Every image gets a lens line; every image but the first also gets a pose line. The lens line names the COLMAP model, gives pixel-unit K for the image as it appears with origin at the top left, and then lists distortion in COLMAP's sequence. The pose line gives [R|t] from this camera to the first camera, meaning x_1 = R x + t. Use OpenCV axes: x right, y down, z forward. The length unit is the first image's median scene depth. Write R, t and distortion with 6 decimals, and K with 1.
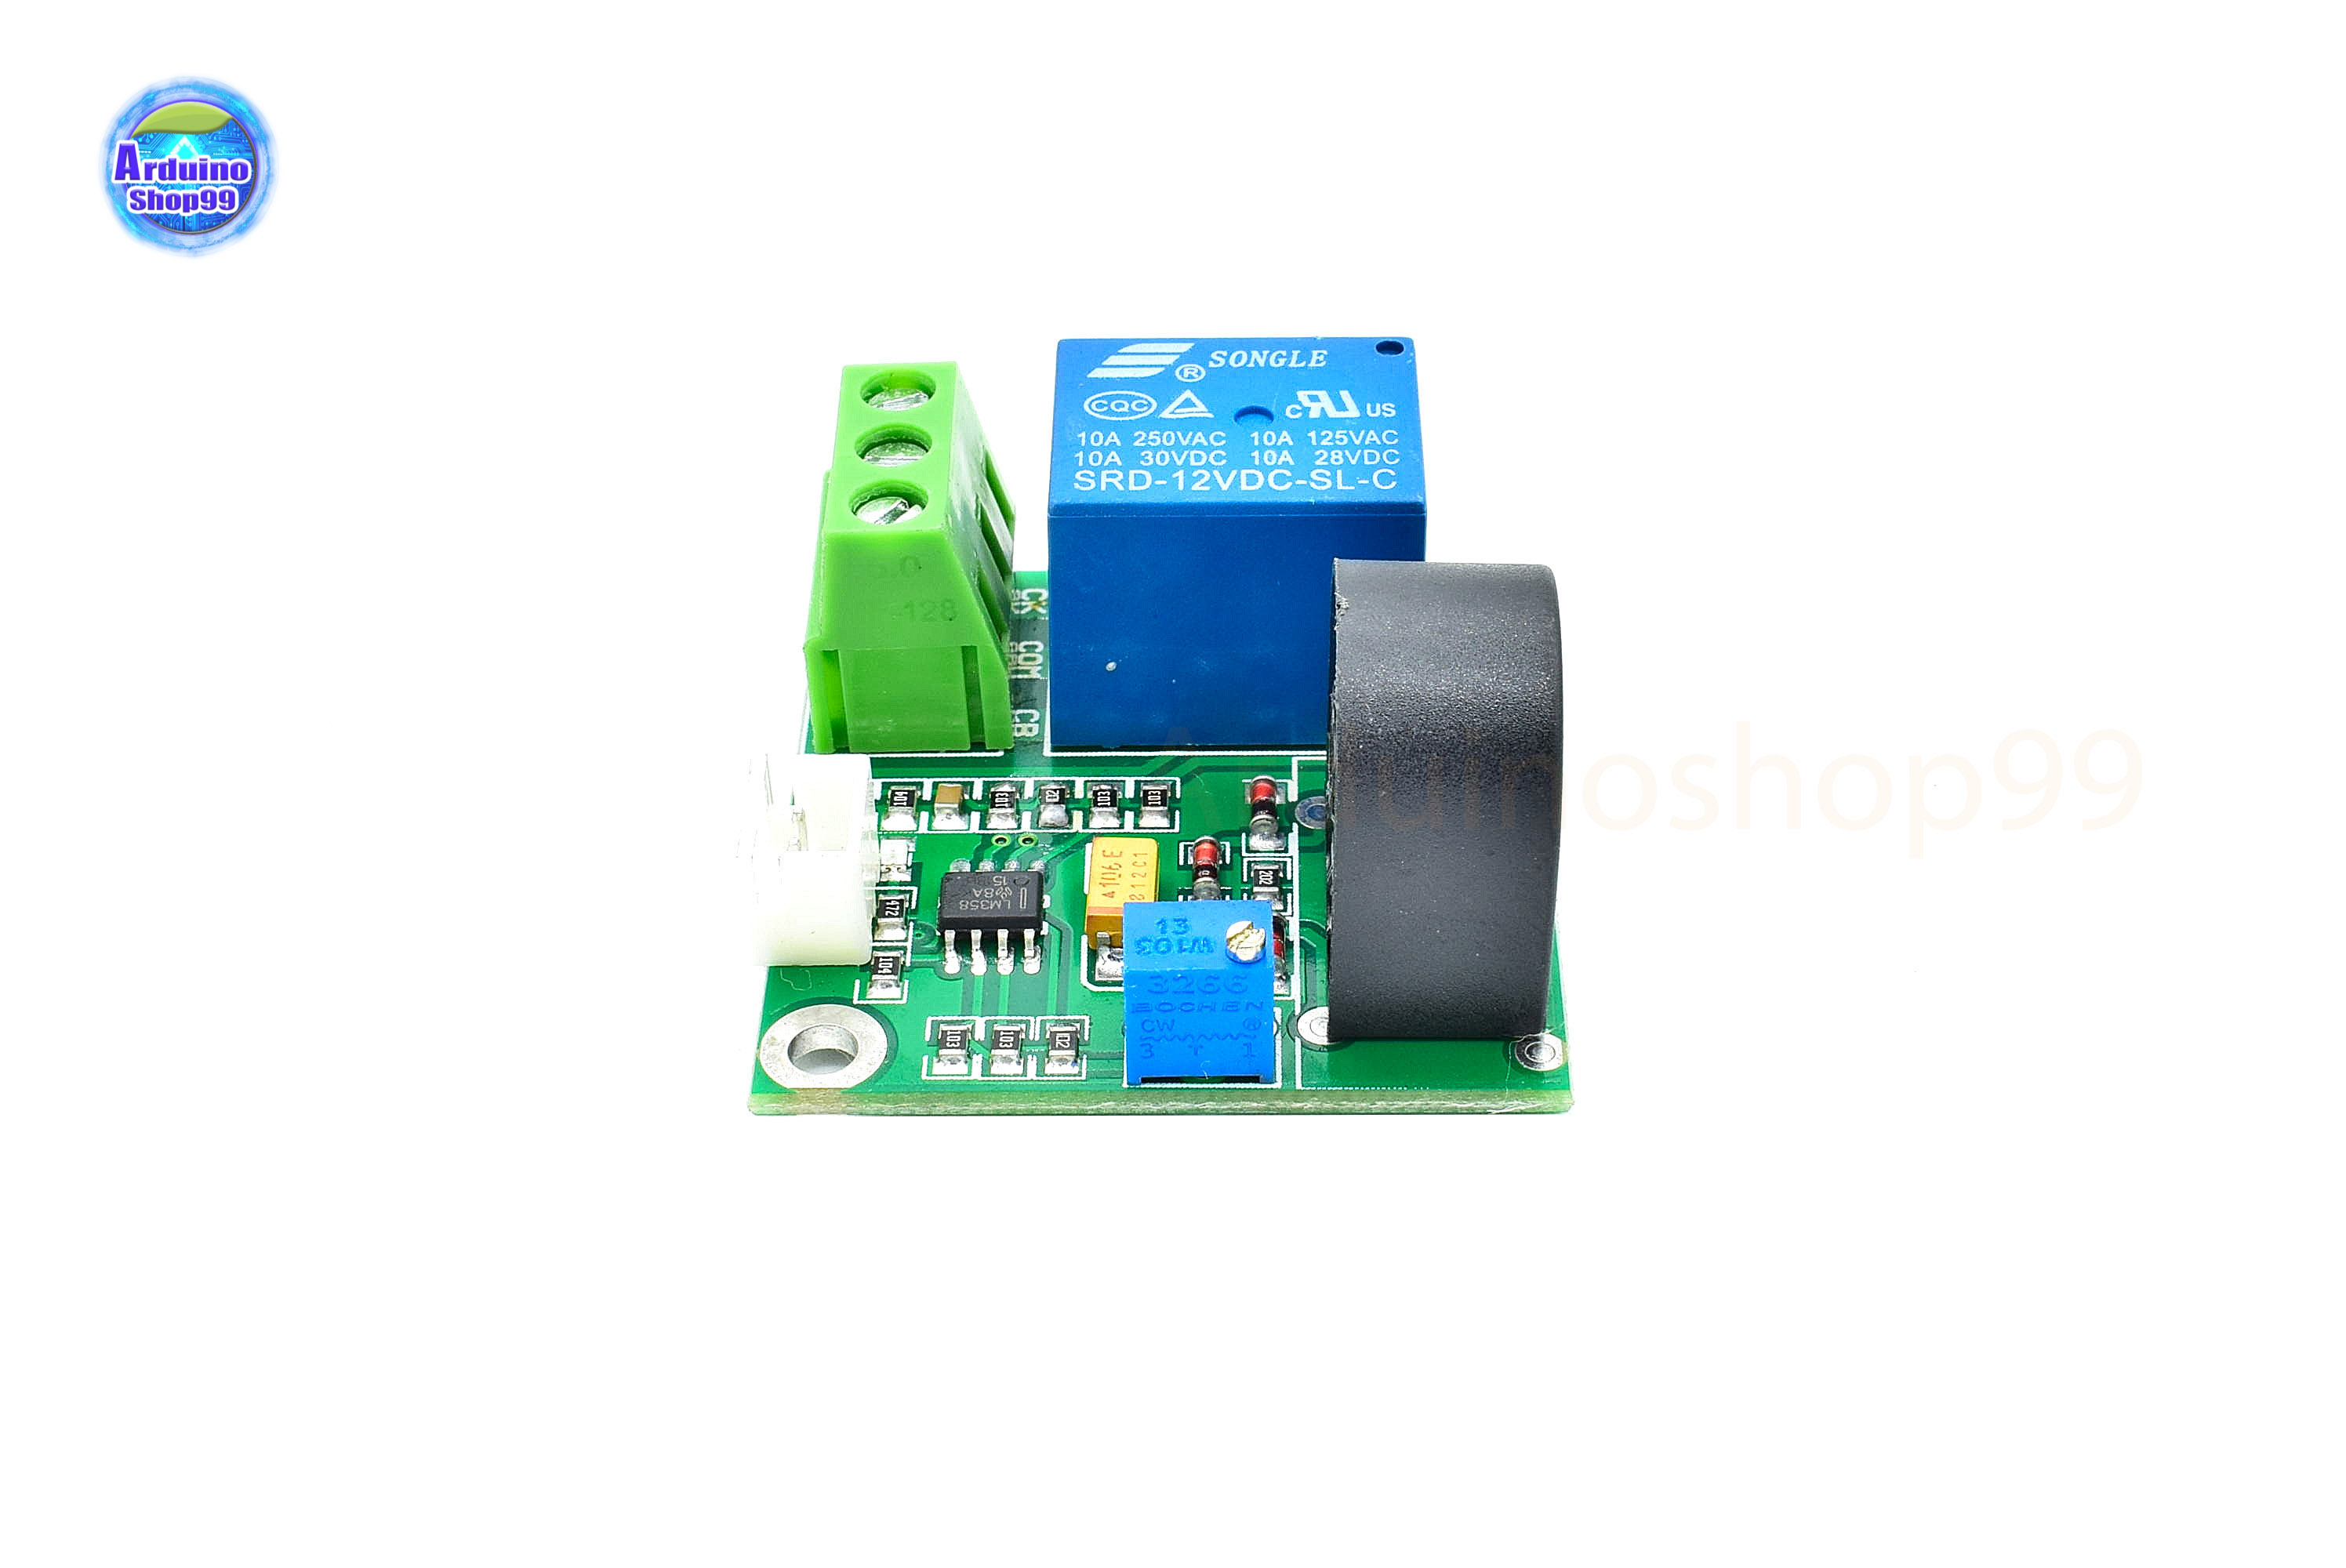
lens RADIAL K [[3854.0, 0, 1171.3], [0, 3854.0, 783.2], [0, 0, 1]] dist [0.048974, 0.000000]
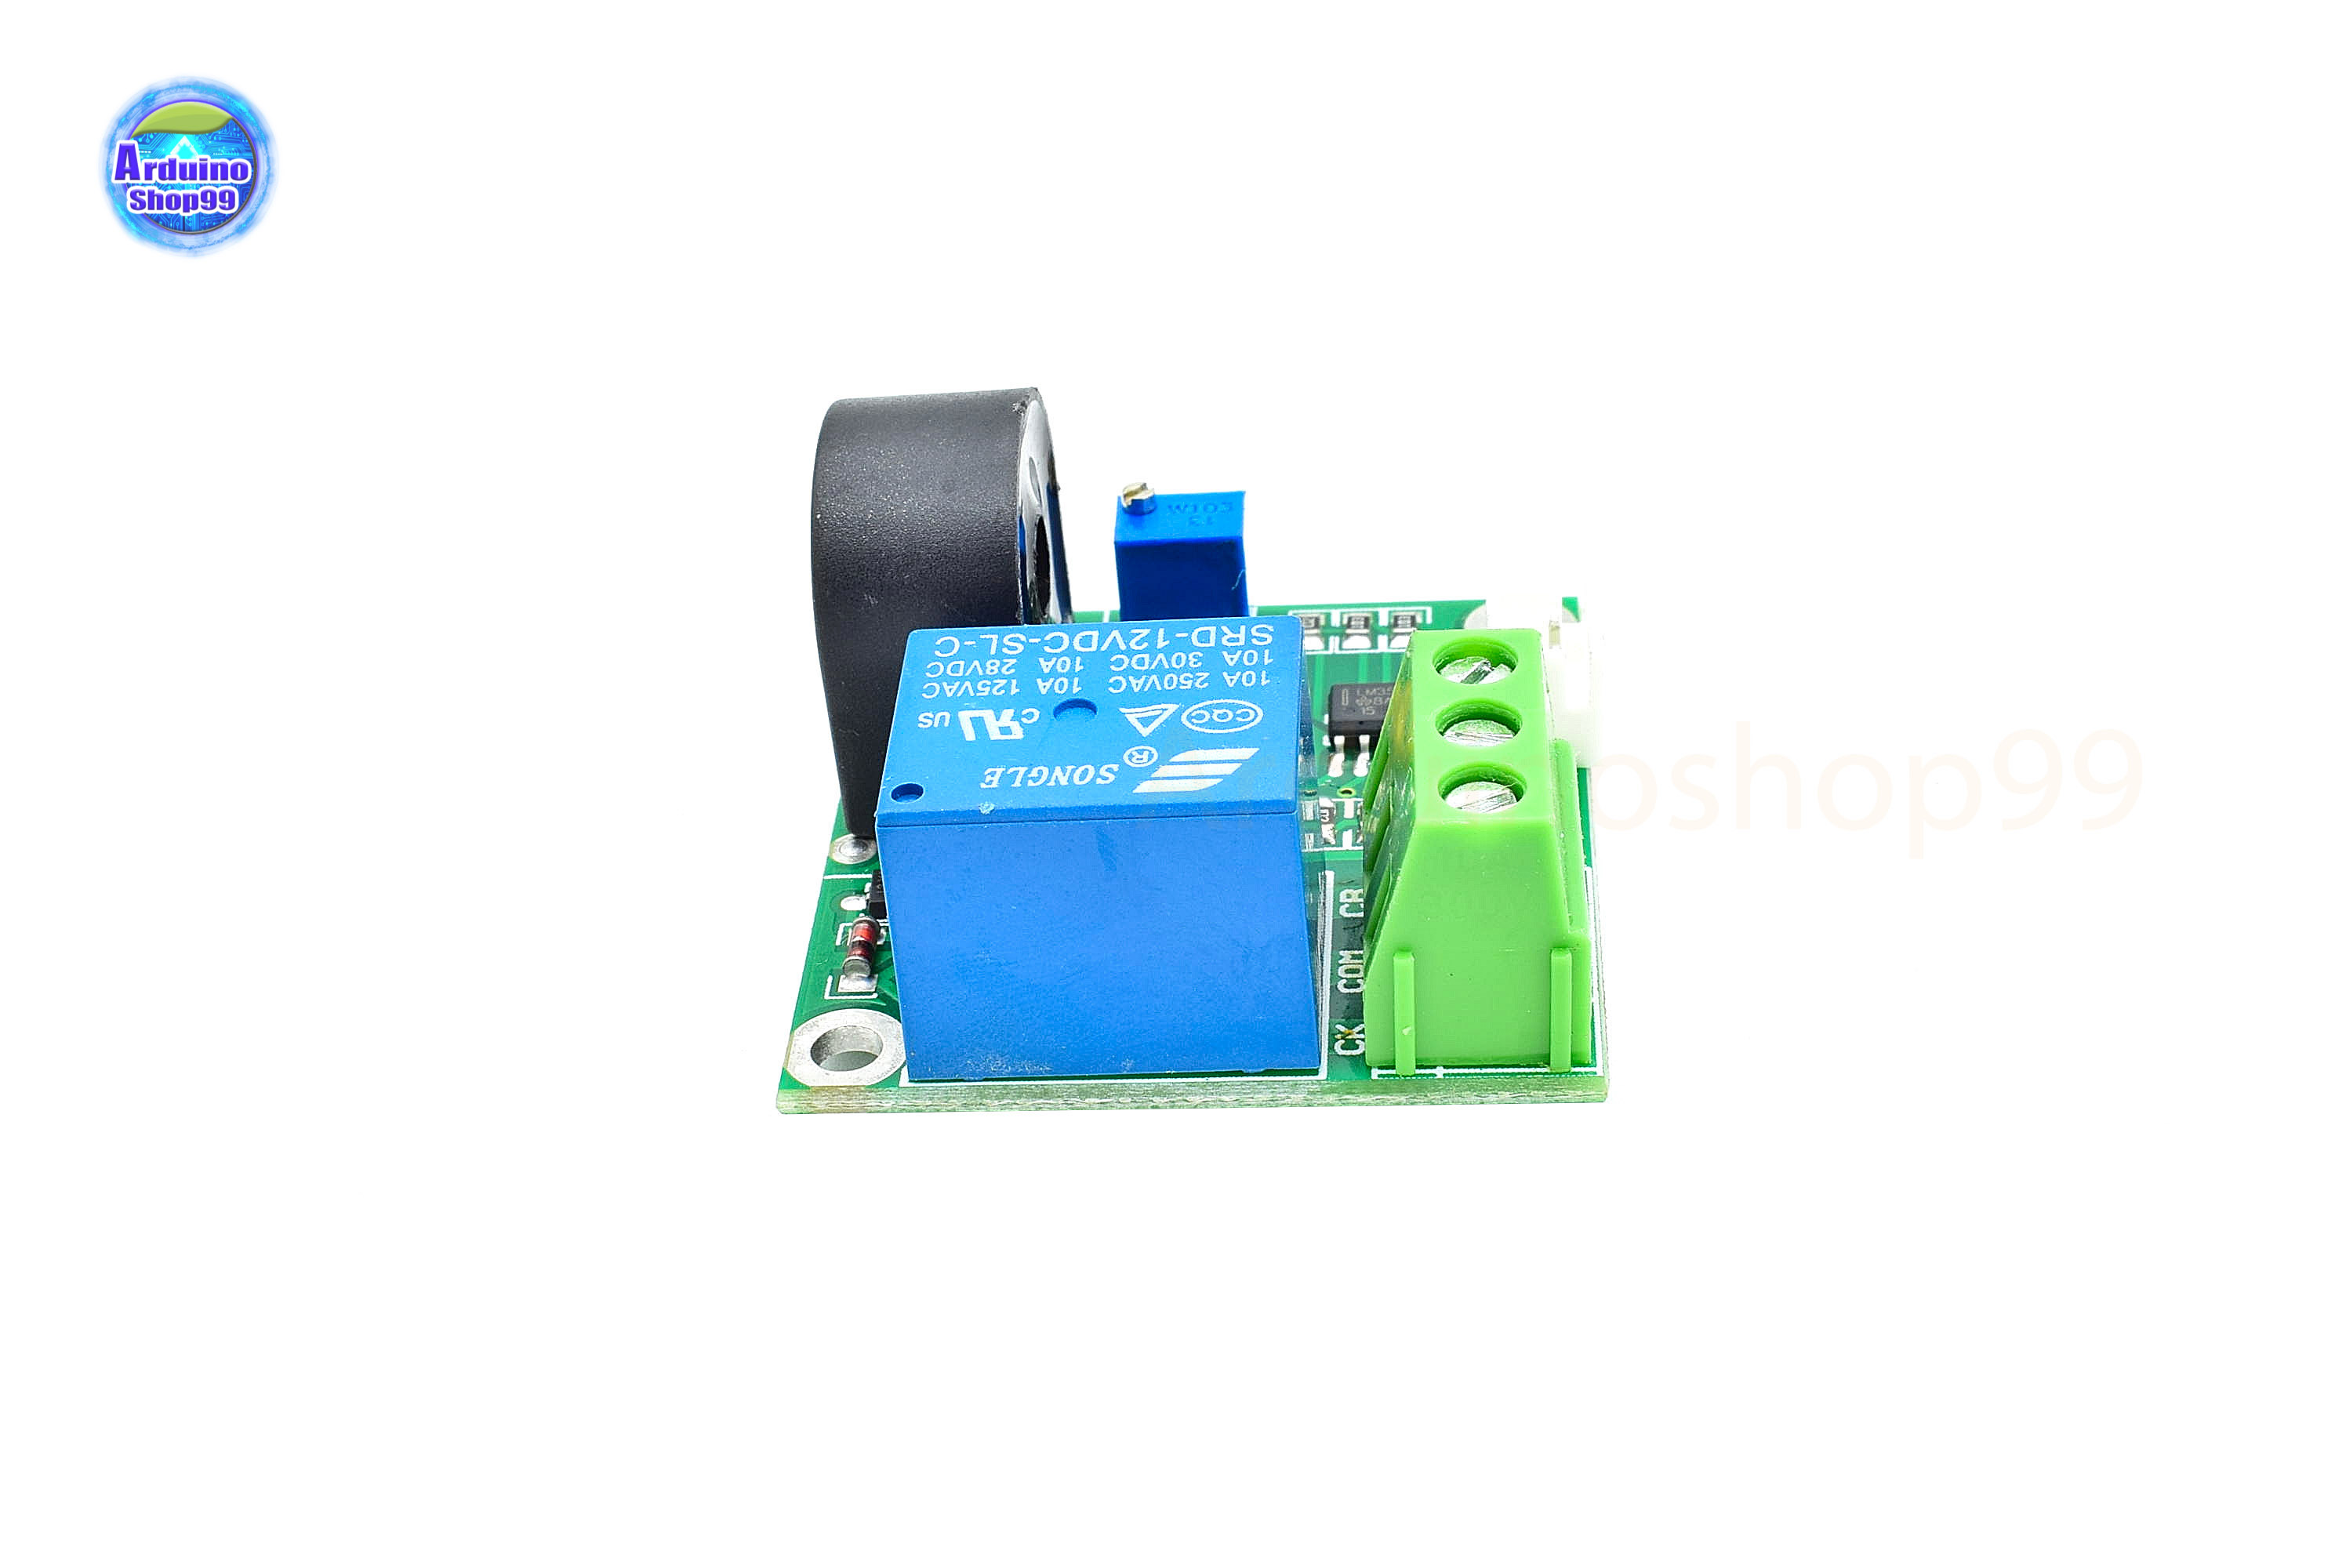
lens RADIAL K [[3854.0, 0, 1174.1], [0, 3854.0, 784.1], [0, 0, 1]] dist [0.048974, 0.000000]
pose [[-0.995428, 0.048297, 0.082406, -0.075808], [0.091880, 0.248382, 0.964295, -0.966458], [0.026105, 0.967457, -0.251684, 1.254966]]
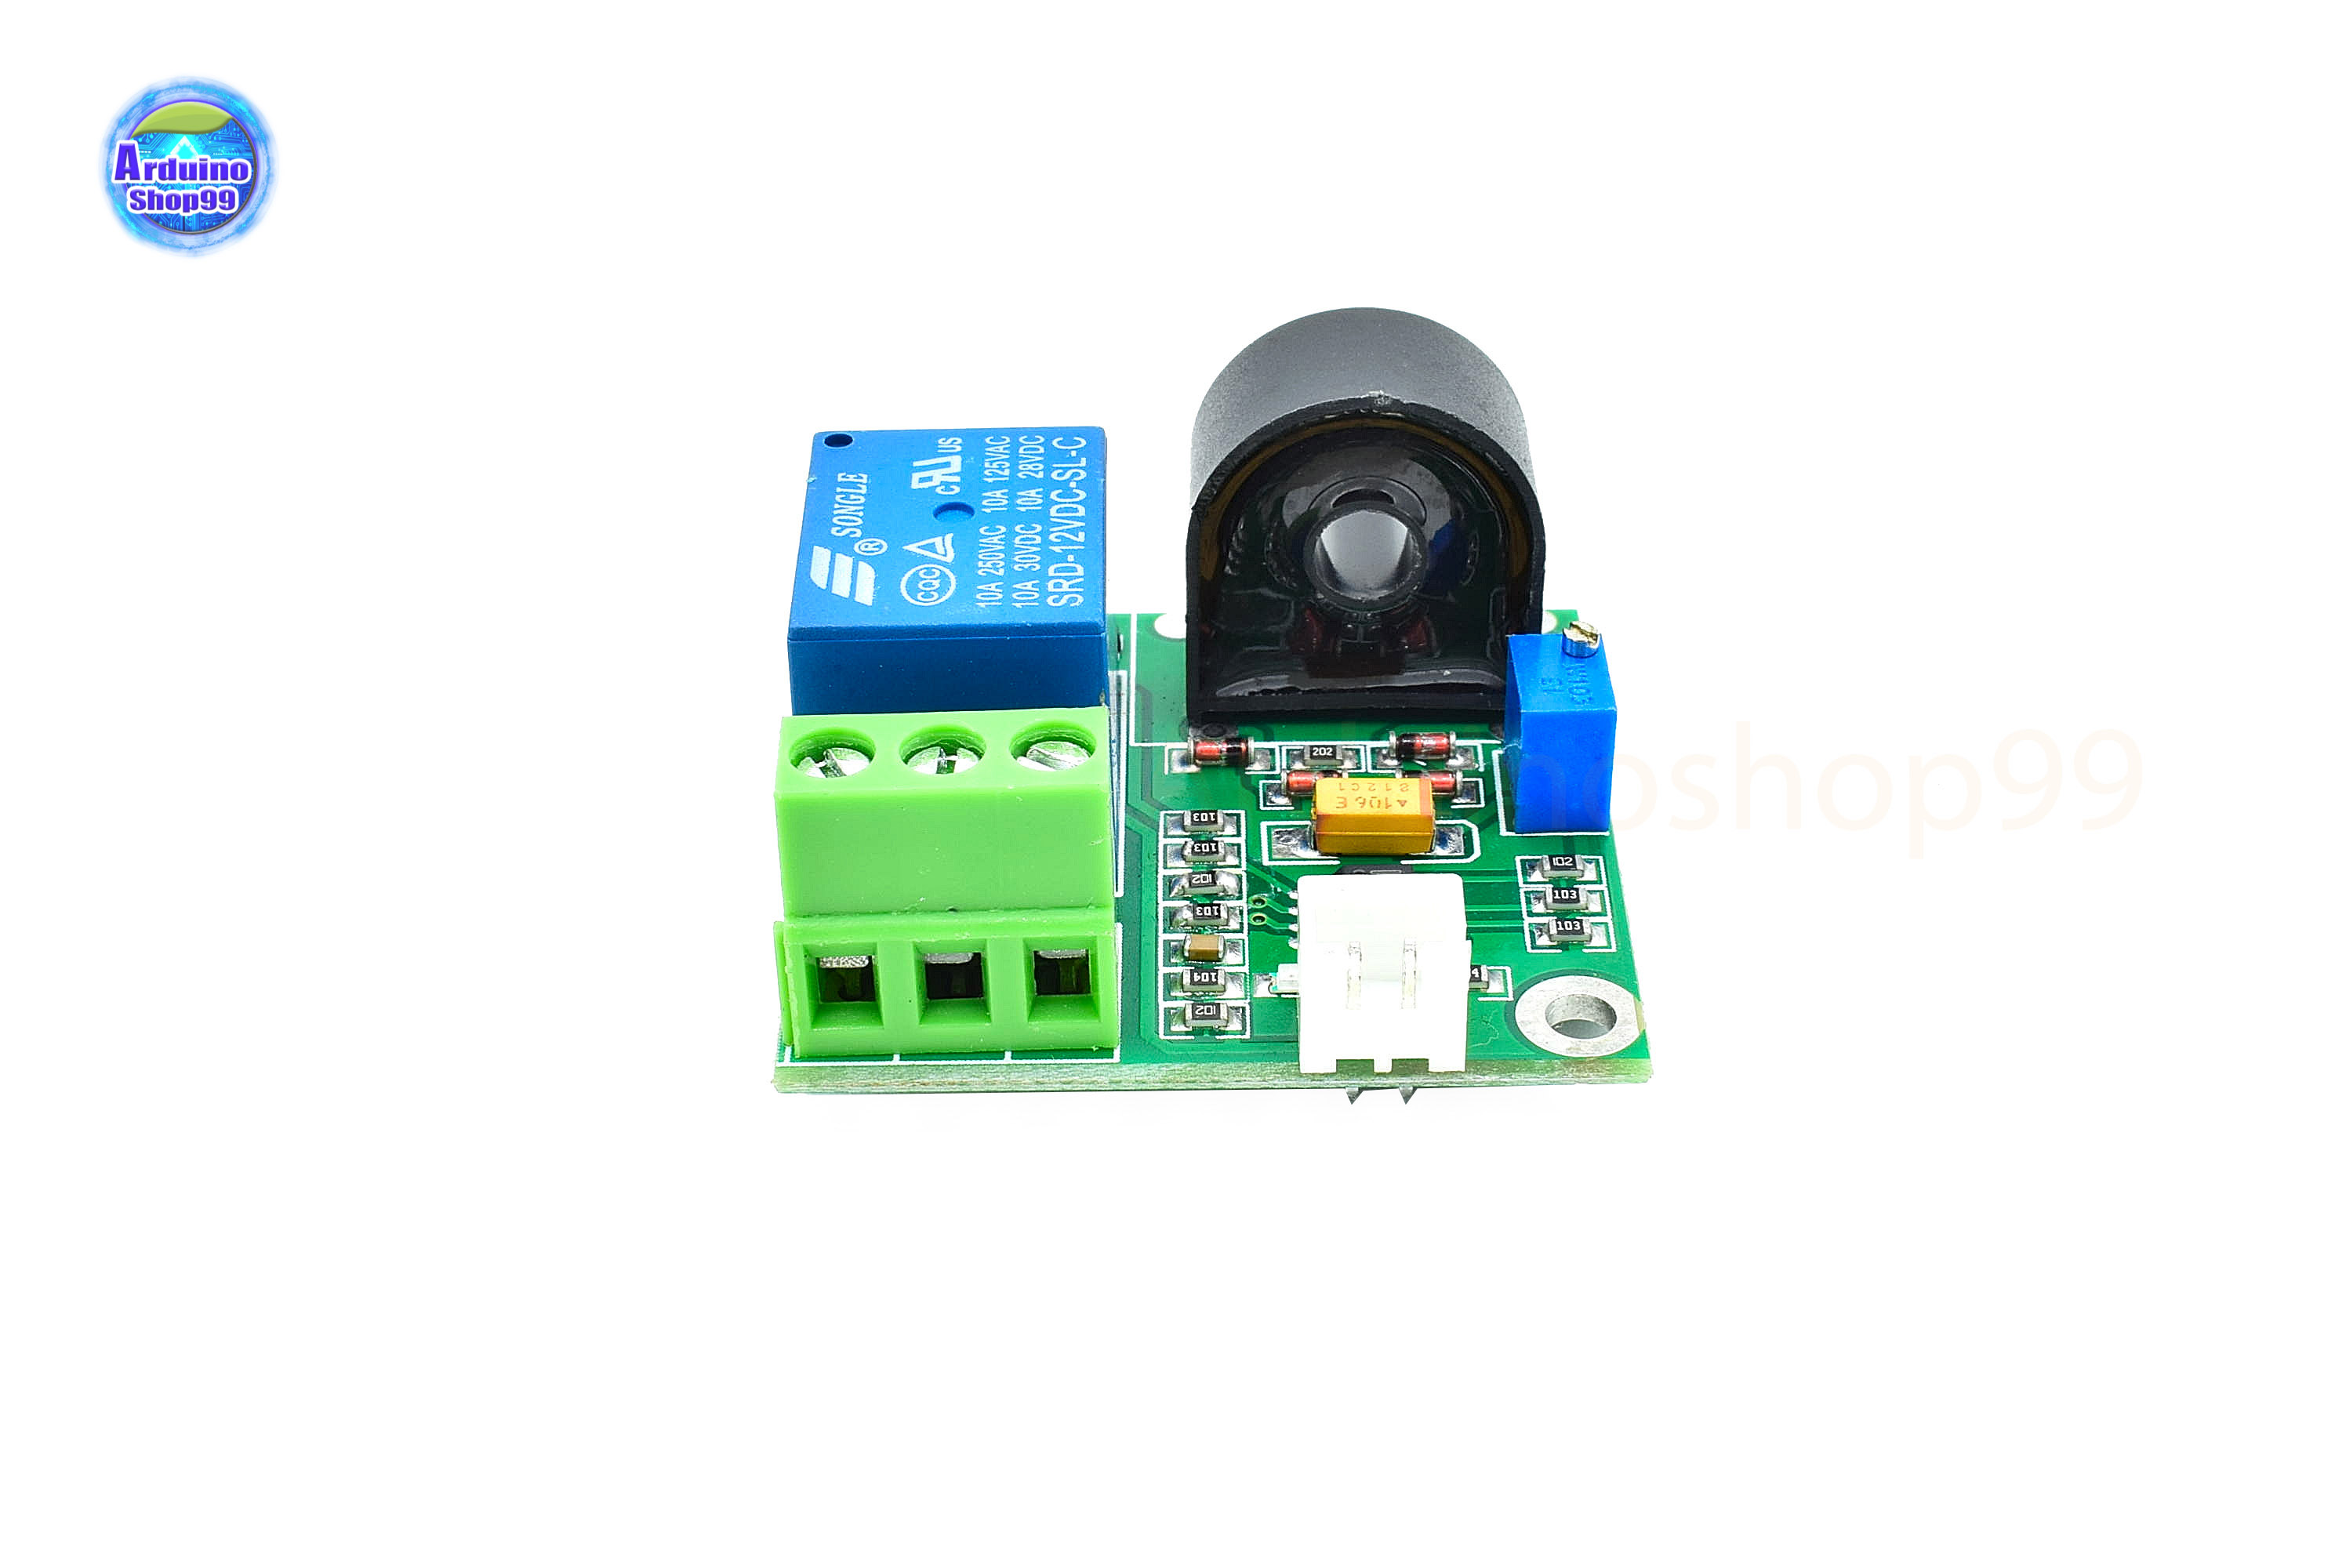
lens RADIAL K [[3854.0, 0, 1169.5], [0, 3854.0, 780.8], [0, 0, 1]] dist [0.048974, 0.000000]
pose [[-0.016100, -0.563486, 0.825968, -0.825576], [0.653573, 0.619235, 0.435190, -0.443541], [-0.756692, 0.546837, 0.358310, 0.654117]]
